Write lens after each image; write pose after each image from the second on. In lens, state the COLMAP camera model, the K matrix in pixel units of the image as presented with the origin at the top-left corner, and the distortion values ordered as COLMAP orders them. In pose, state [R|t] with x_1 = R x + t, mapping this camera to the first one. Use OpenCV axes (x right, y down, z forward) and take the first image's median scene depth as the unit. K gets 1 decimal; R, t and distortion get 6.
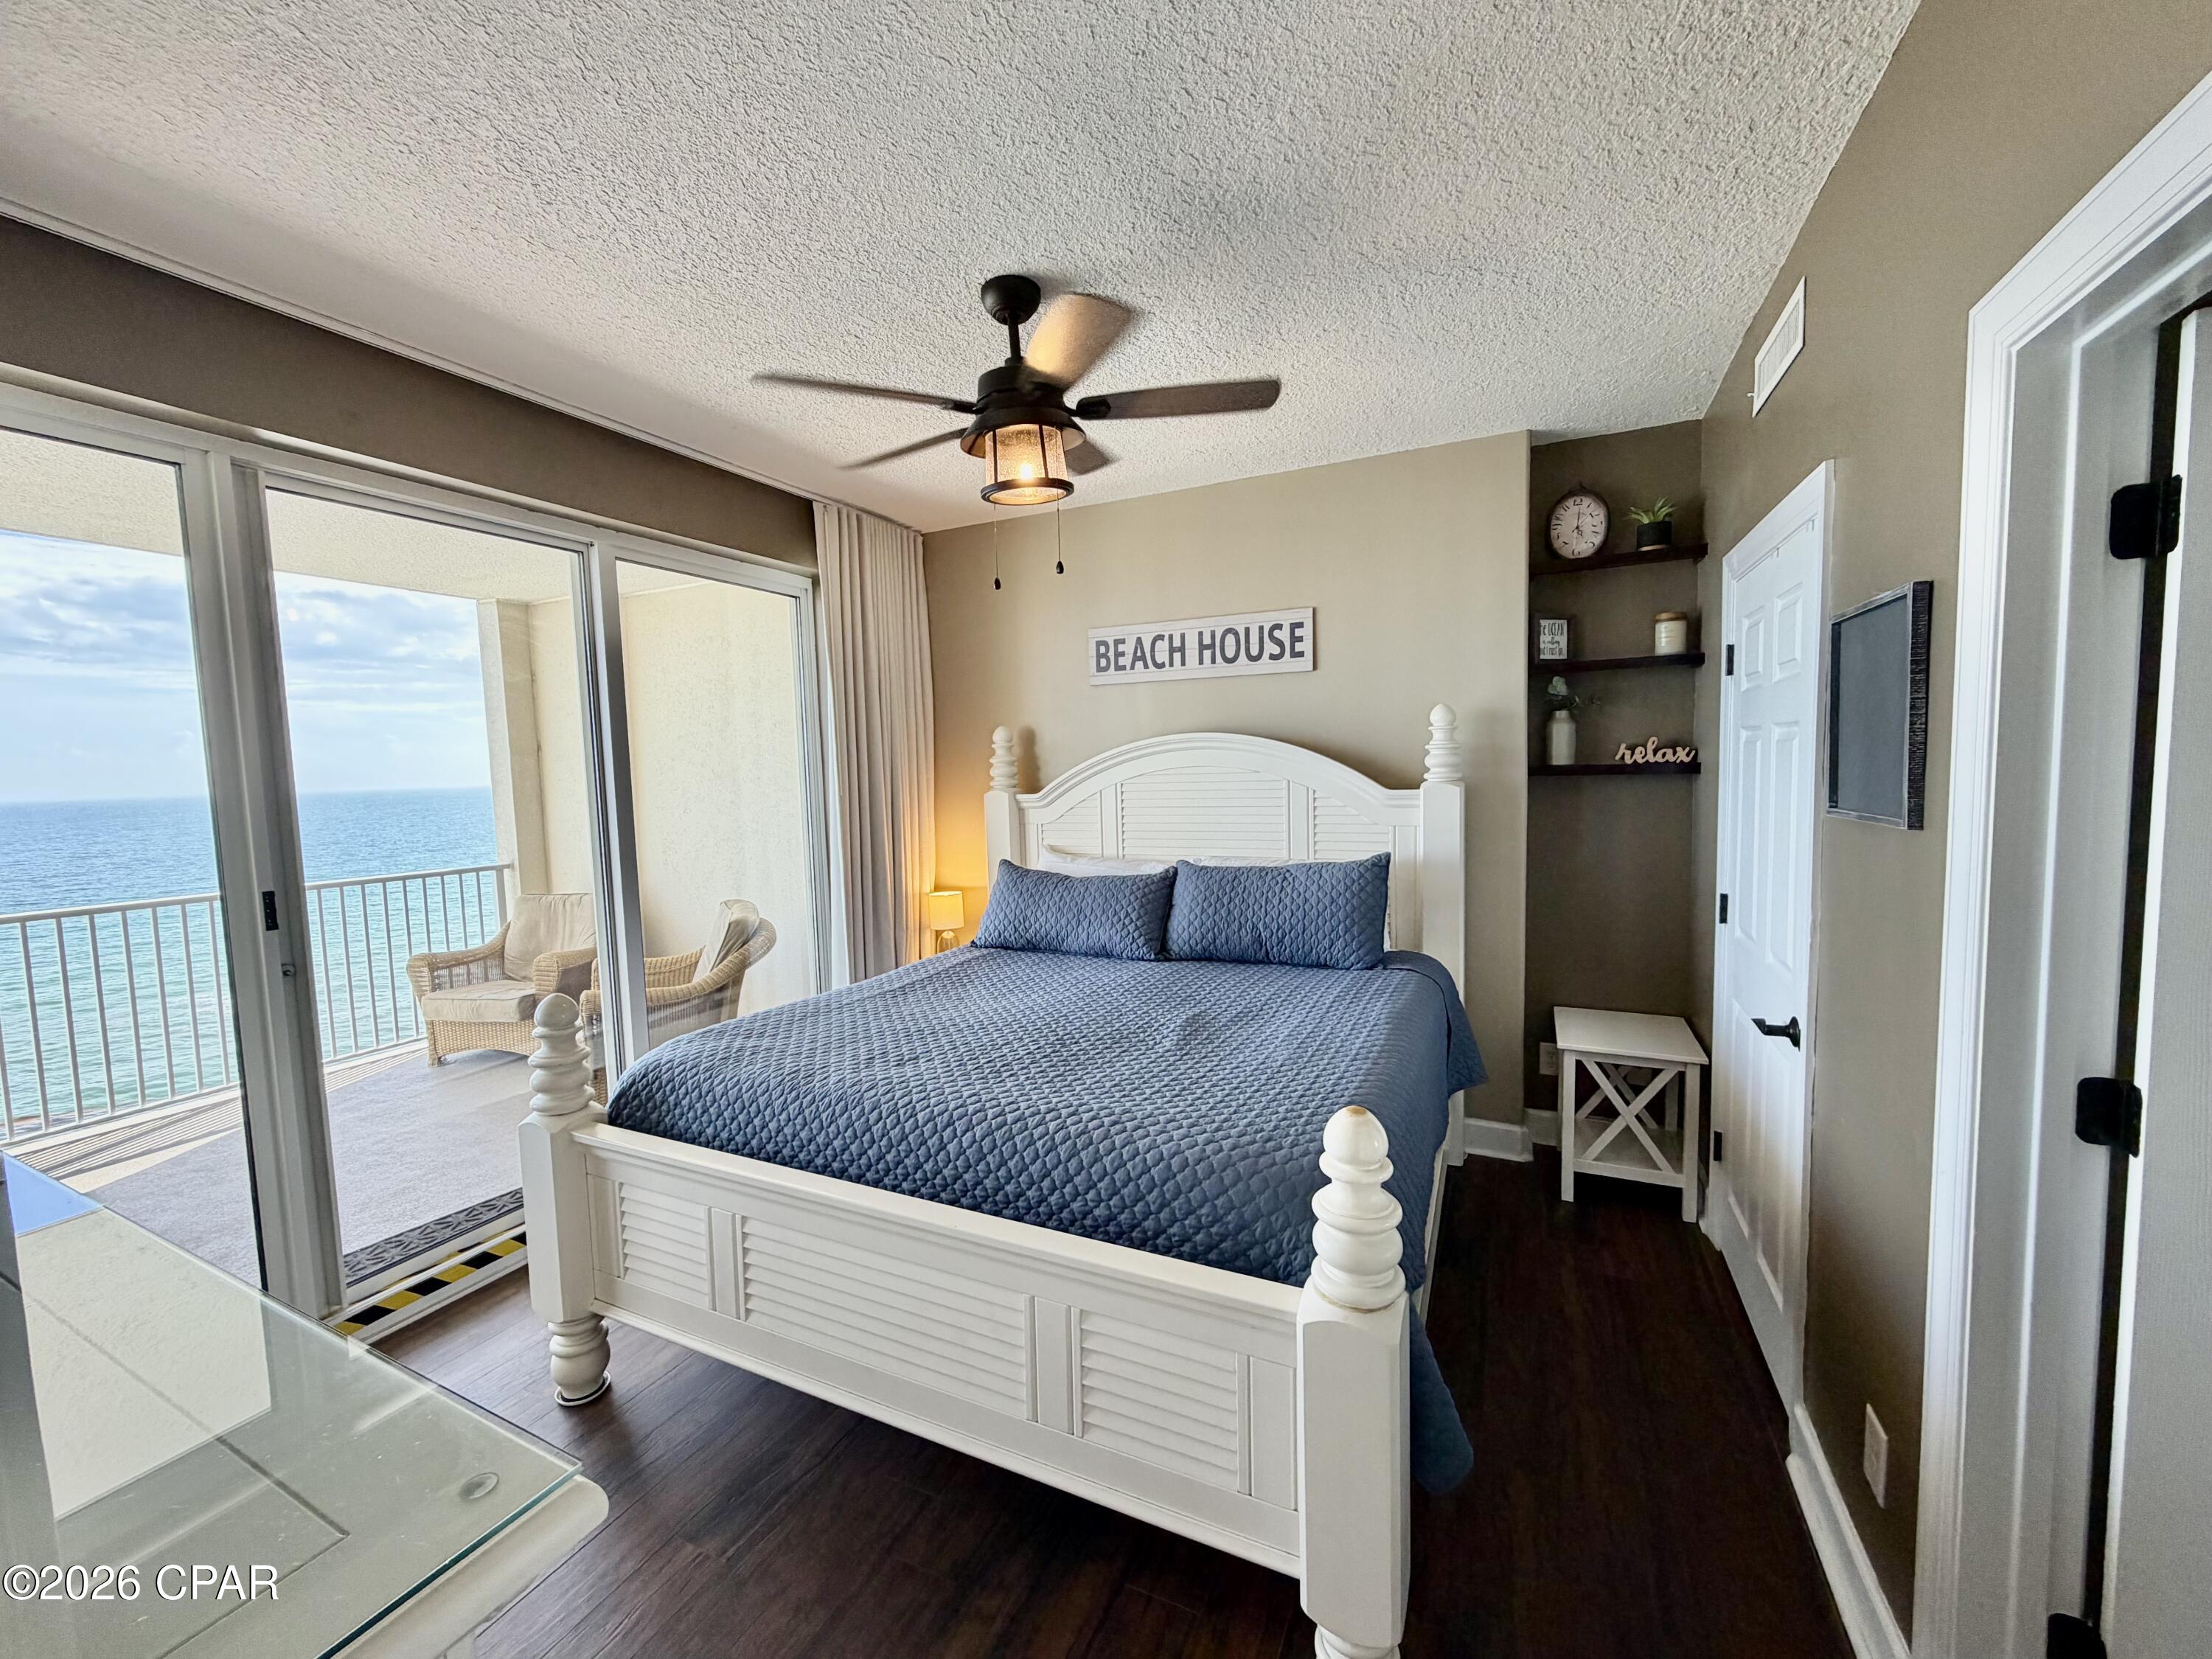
lens RADIAL K [[879.0, 0, 1101.1], [0, 879.0, 828.4], [0, 0, 1]] dist [0.001051, -0.000011]
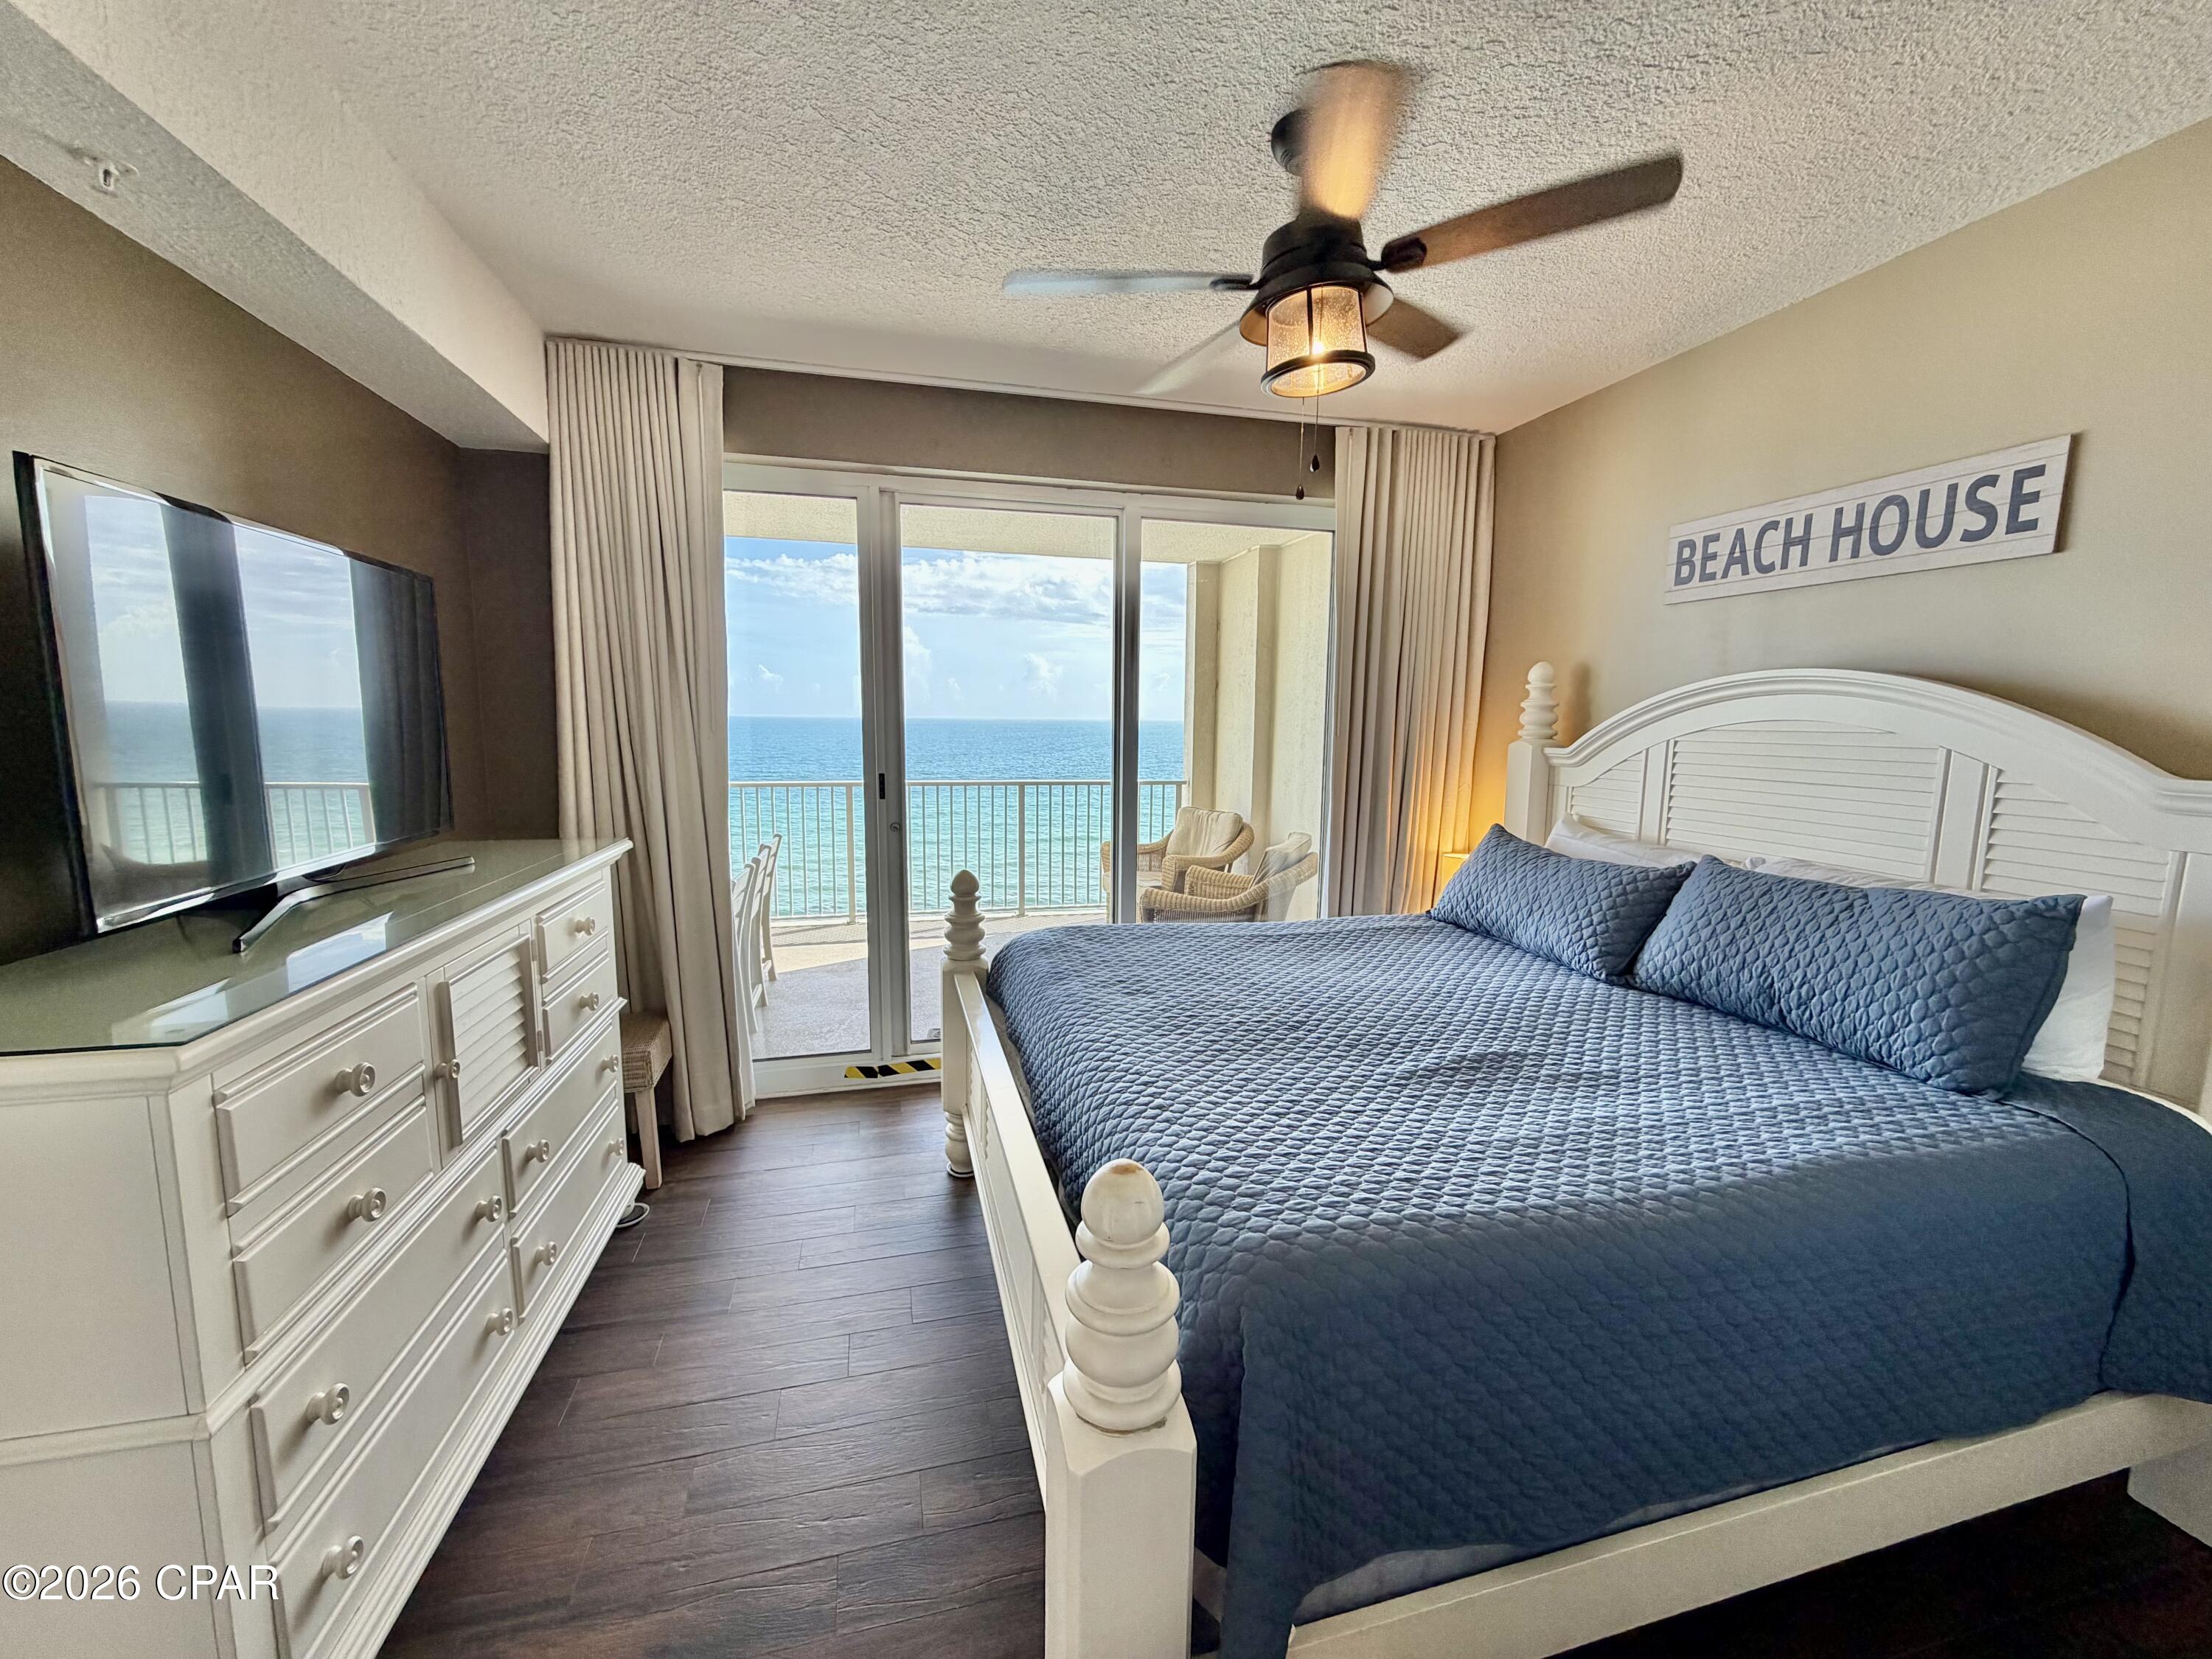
lens RADIAL K [[879.0, 0, 1101.1], [0, 879.0, 828.4], [0, 0, 1]] dist [0.001051, -0.000011]
pose [[0.645660, 0.133244, -0.751910, 0.294454], [-0.088634, 0.991080, 0.099518, -0.010716], [0.758464, 0.002390, 0.651711, 0.189968]]
